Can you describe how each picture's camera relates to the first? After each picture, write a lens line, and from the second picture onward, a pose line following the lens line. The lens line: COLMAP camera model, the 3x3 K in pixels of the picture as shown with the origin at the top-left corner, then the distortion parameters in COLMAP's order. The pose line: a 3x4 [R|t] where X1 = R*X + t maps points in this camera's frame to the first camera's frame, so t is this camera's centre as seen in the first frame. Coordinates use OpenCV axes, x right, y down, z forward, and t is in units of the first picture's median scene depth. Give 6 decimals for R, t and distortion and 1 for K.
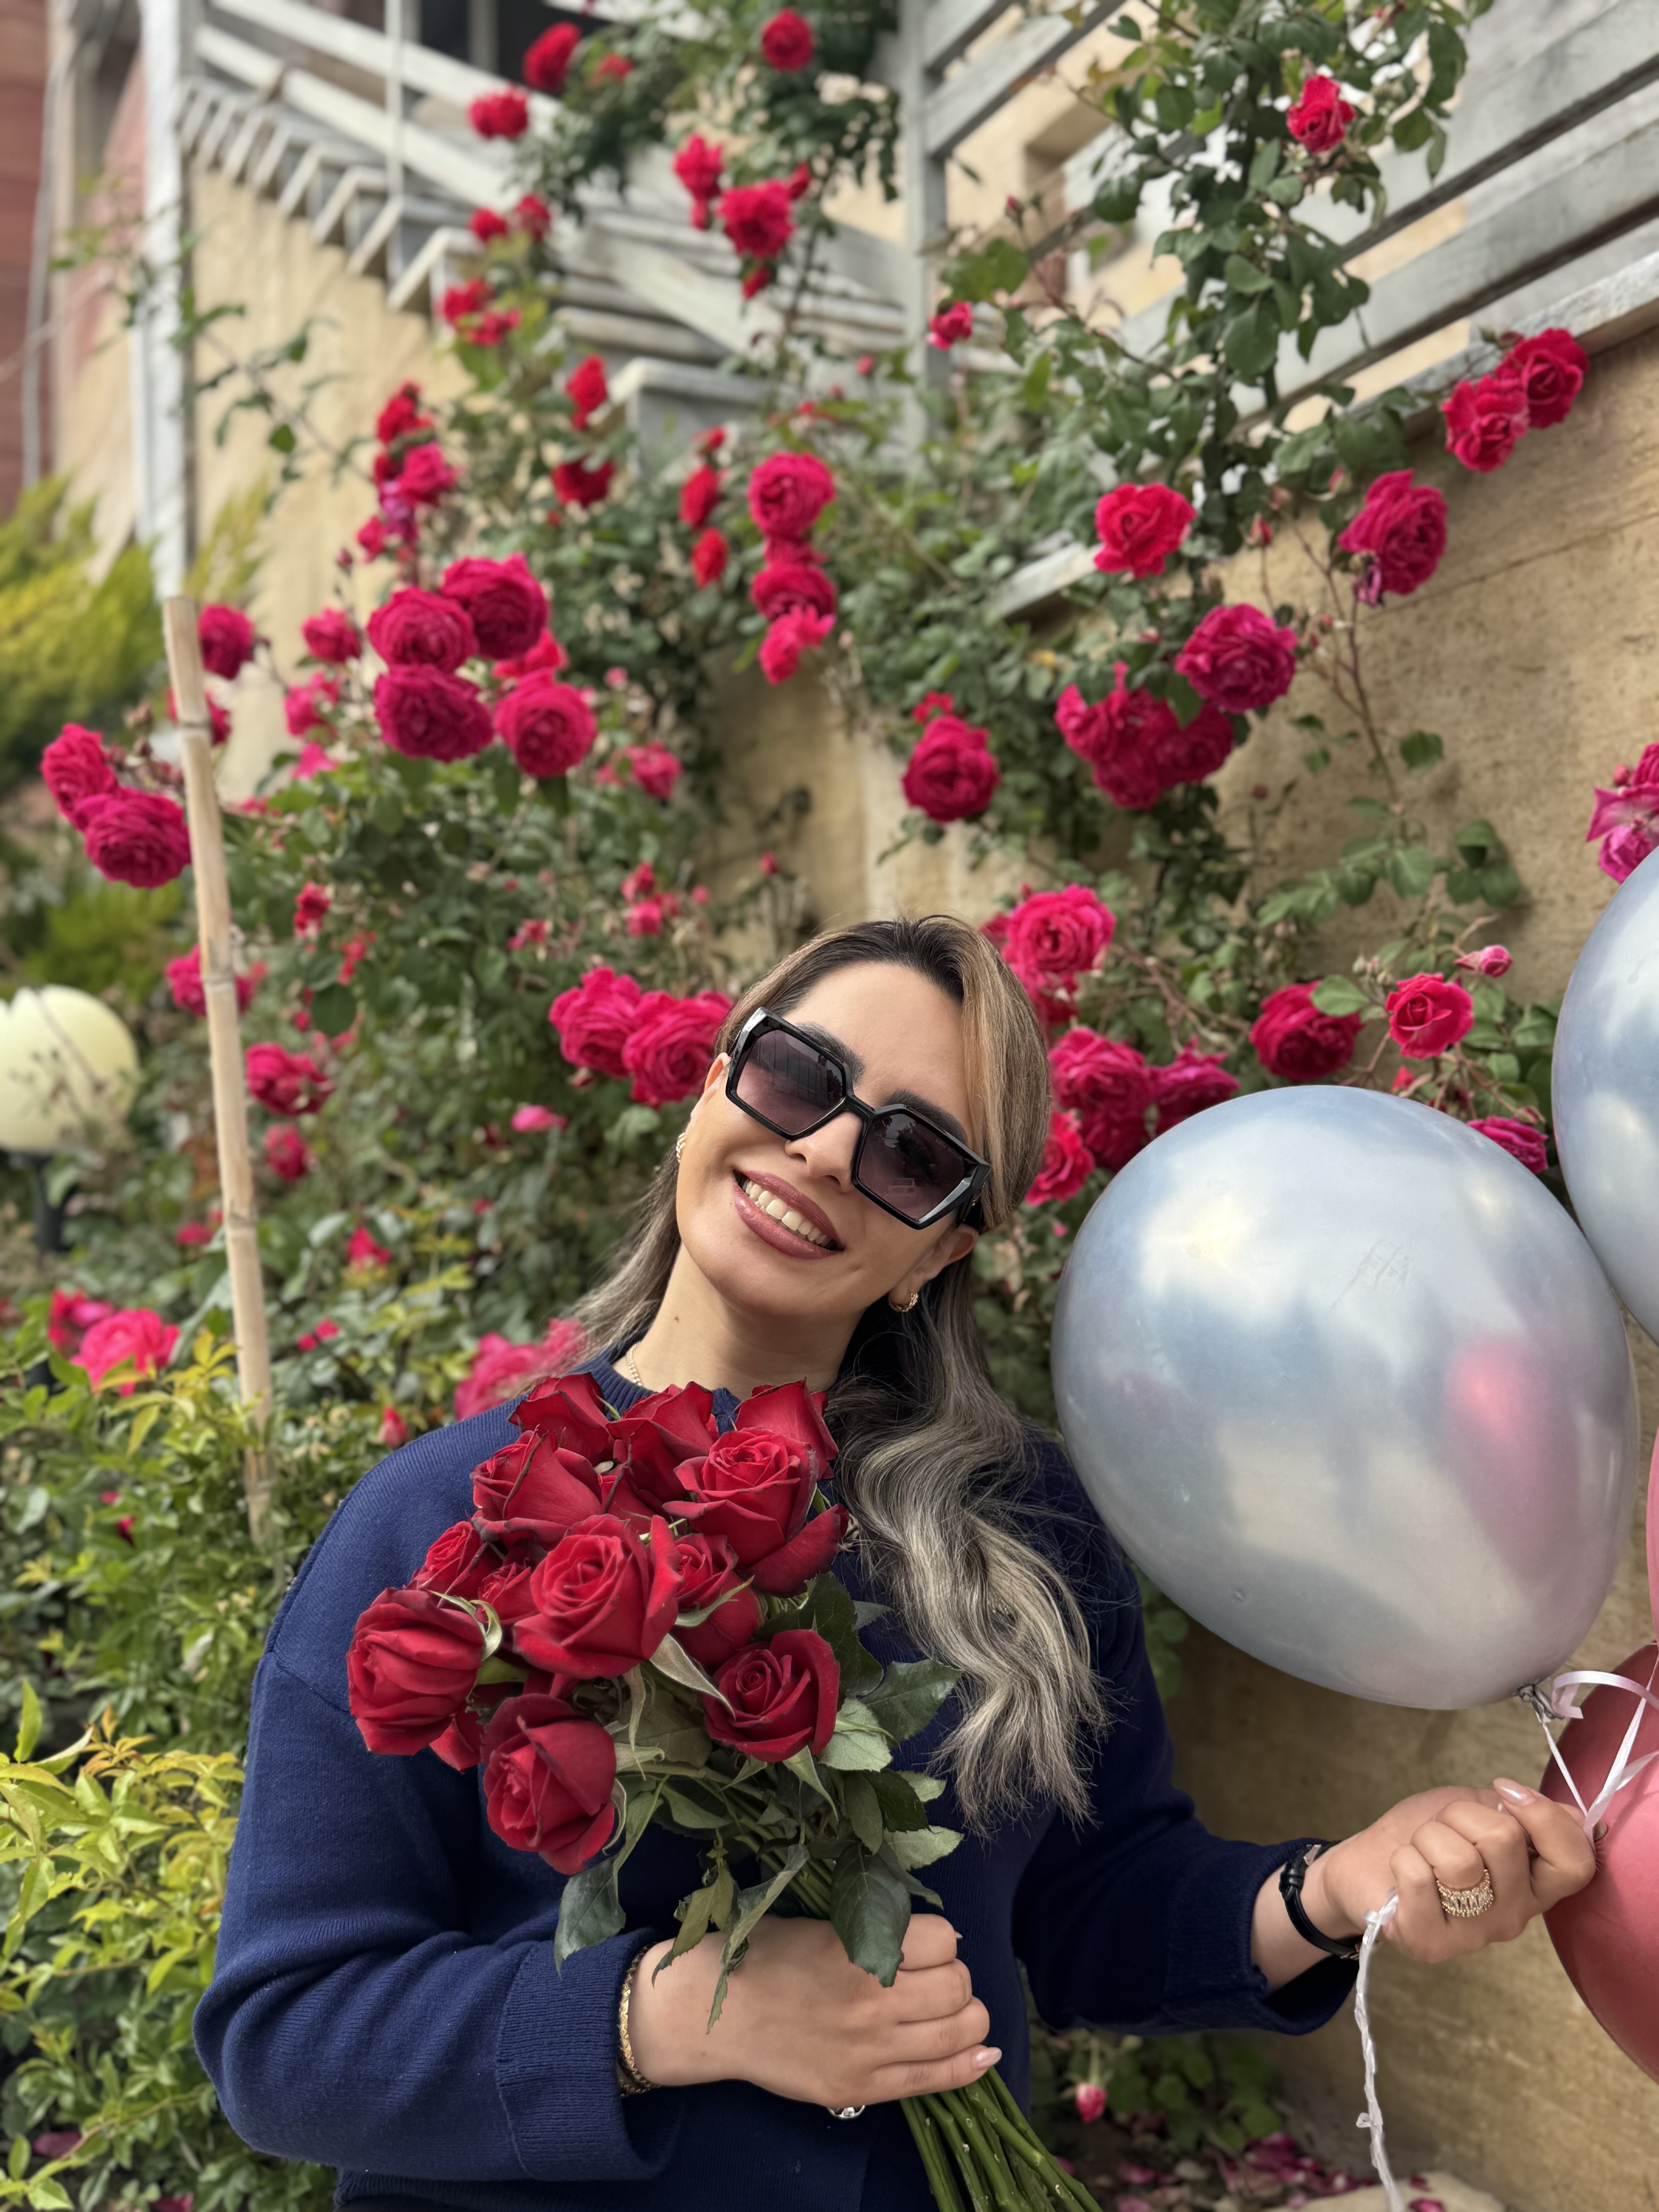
lens RADIAL K [[2281.2, 0, 826.1], [0, 2281.2, 1101.8], [0, 0, 1]] dist [0.136788, -0.308136]
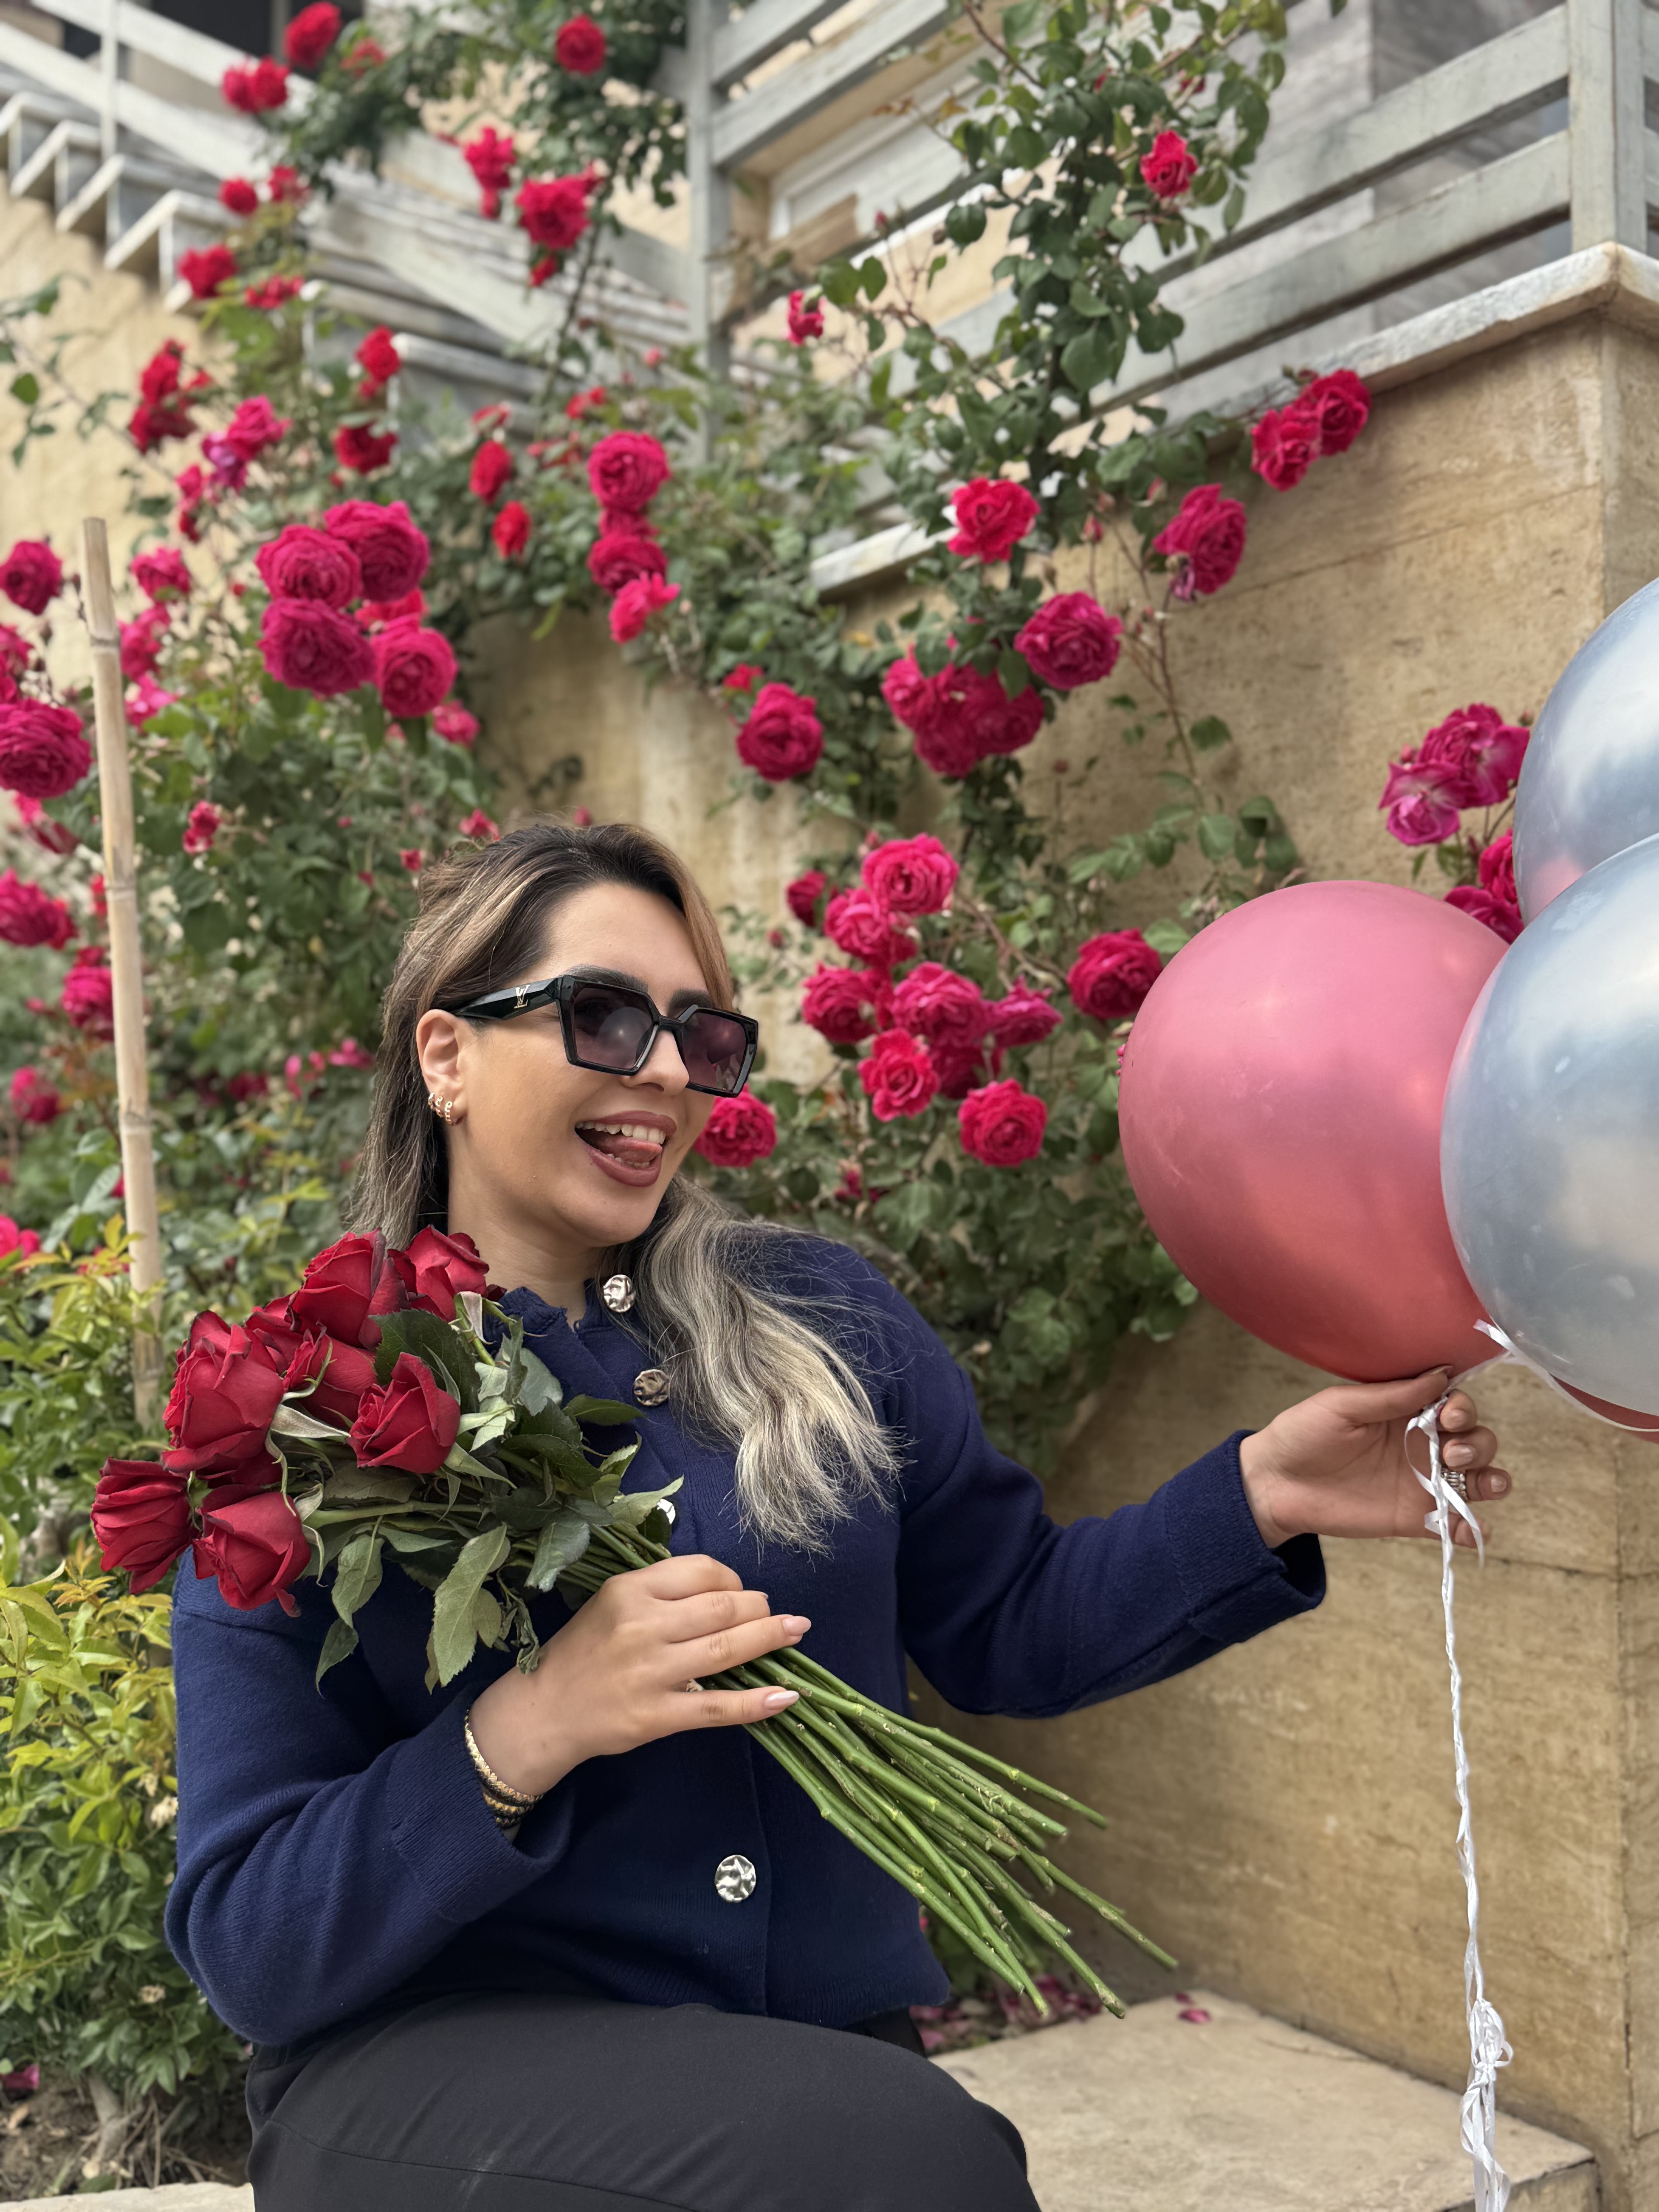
lens RADIAL K [[2281.2, 0, 826.1], [0, 2281.2, 1101.8], [0, 0, 1]] dist [0.136788, -0.308136]
pose [[0.983517, 0.023844, 0.179236, -0.125550], [-0.022373, 0.999697, -0.010222, 0.044431], [-0.179426, 0.006044, 0.983753, -0.079388]]
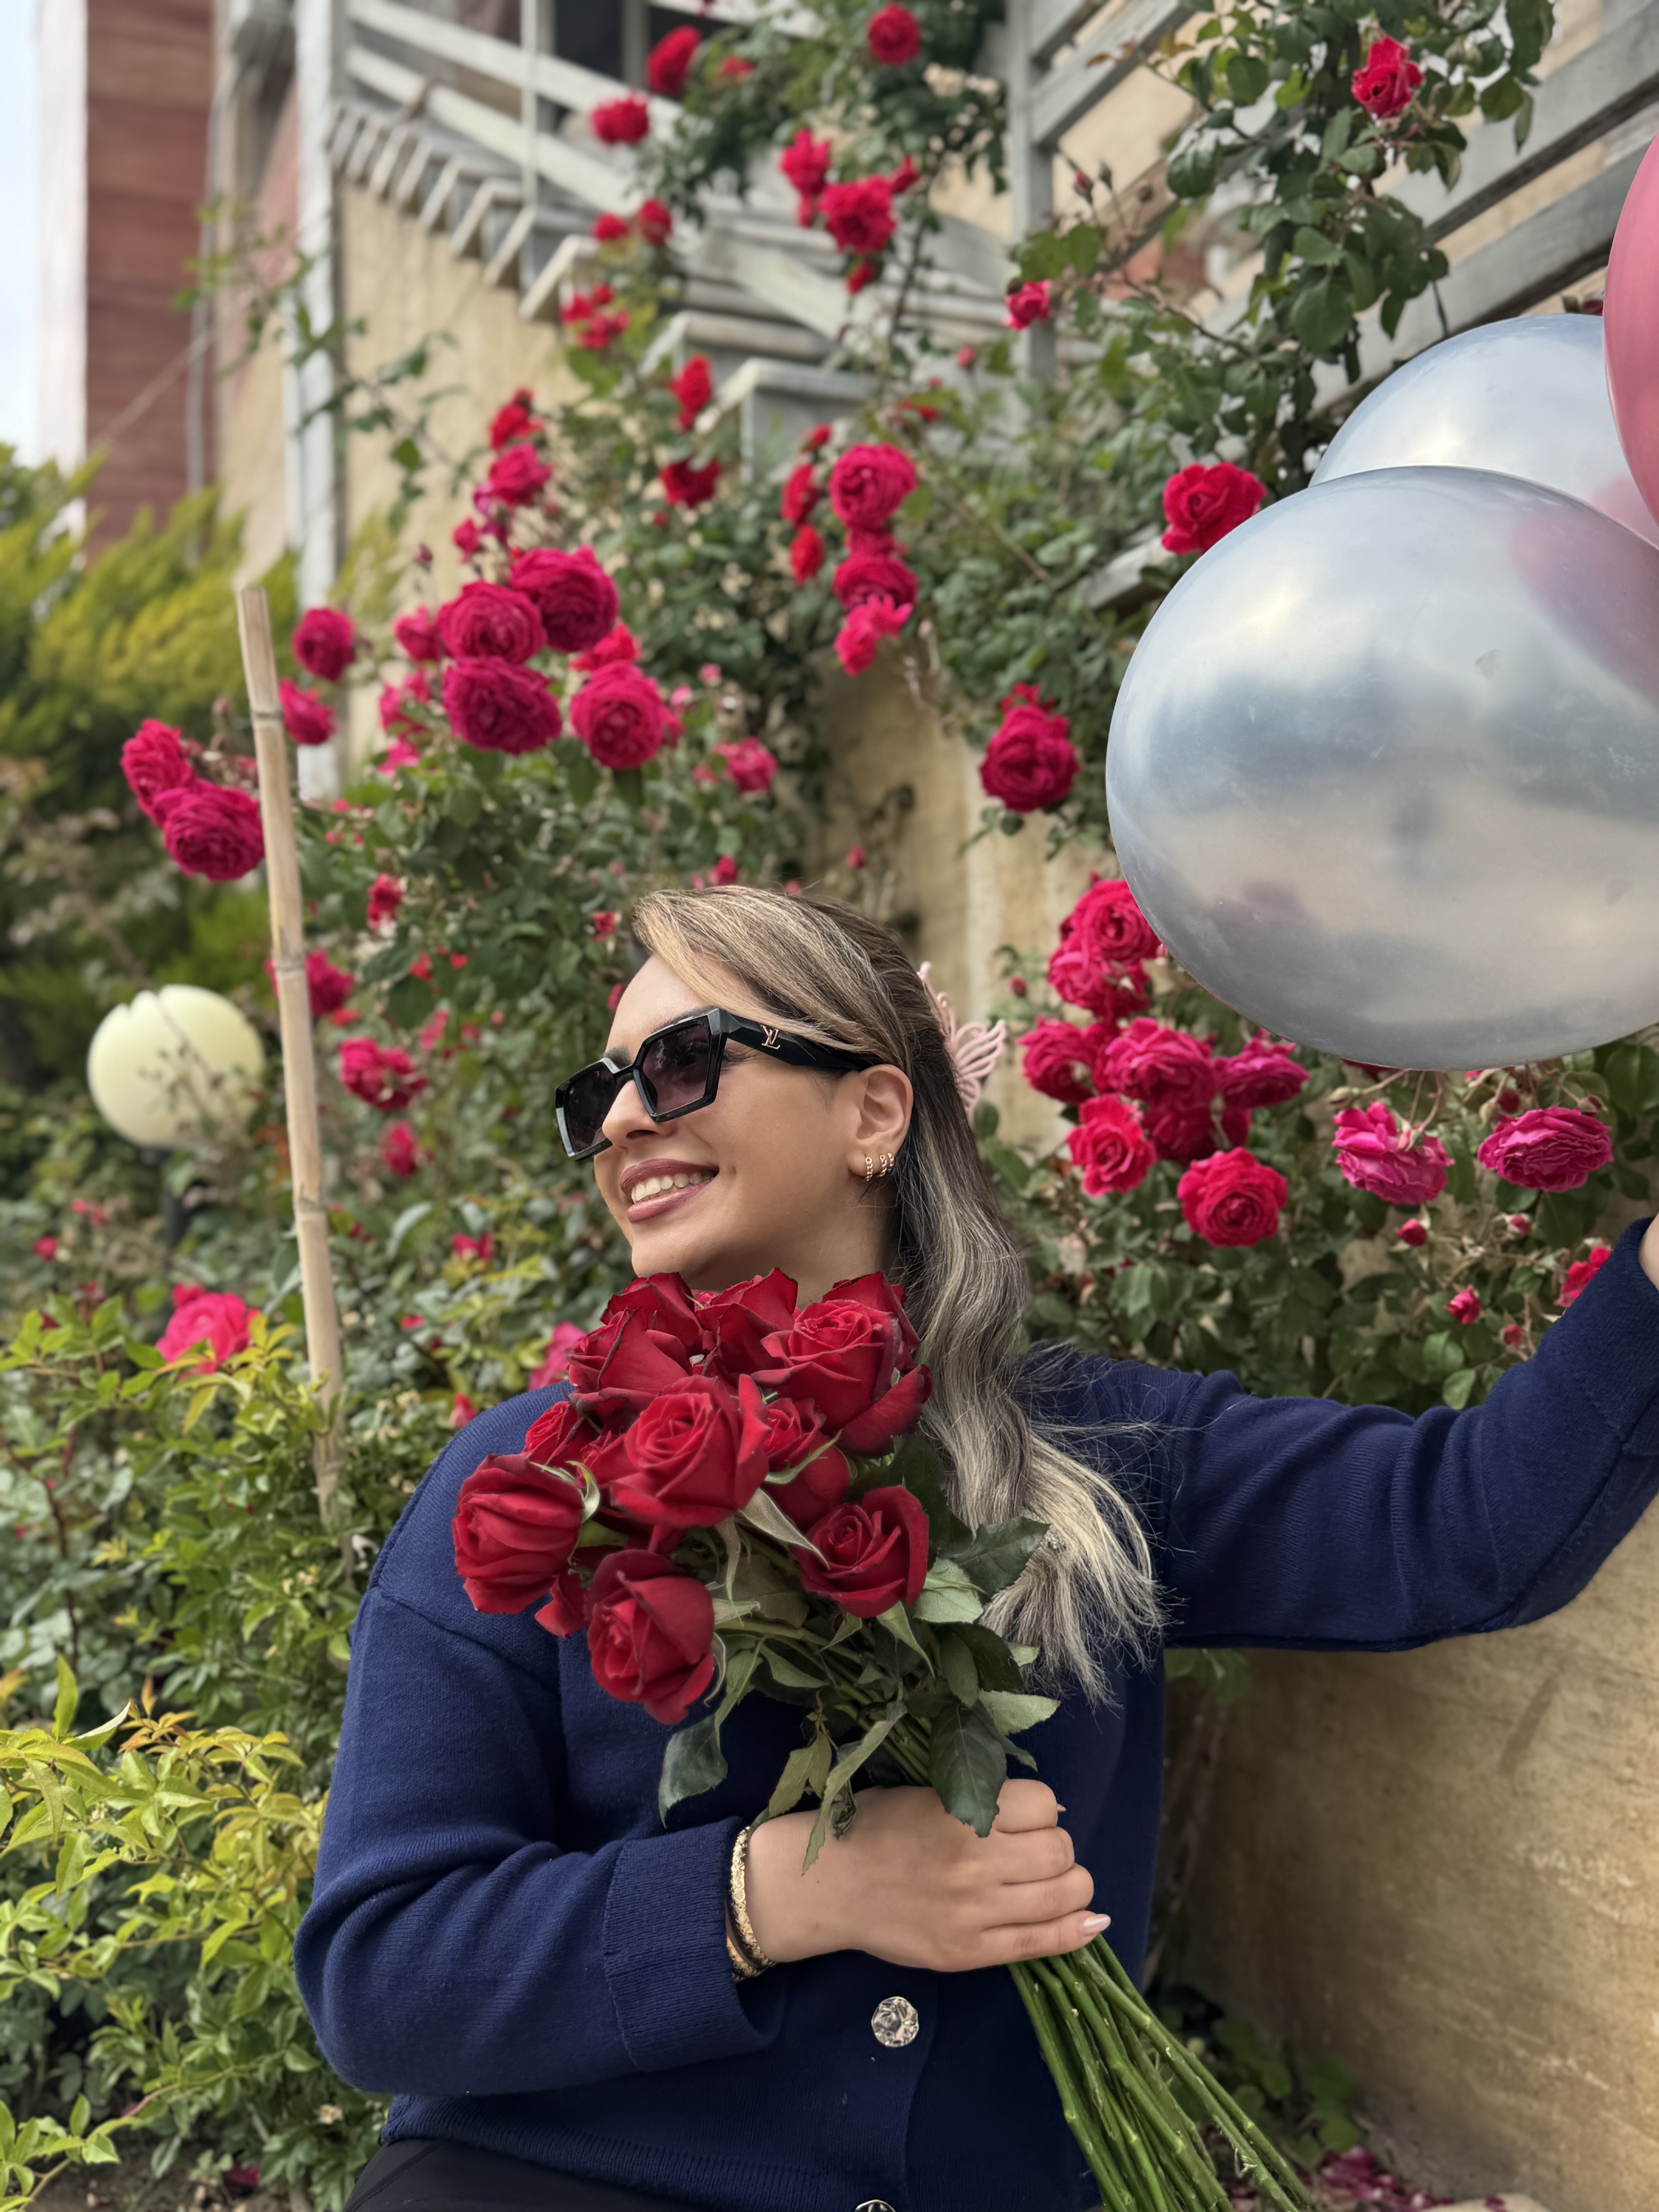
lens RADIAL K [[2282.6, 0, 805.7], [0, 2282.6, 1113.8], [0, 0, 1]] dist [0.146166, -0.345593]
pose [[0.996726, 0.004782, -0.080718, 0.042345], [-0.004778, 0.999989, 0.000243, 0.009061], [0.080718, 0.000144, 0.996737, 0.005182]]
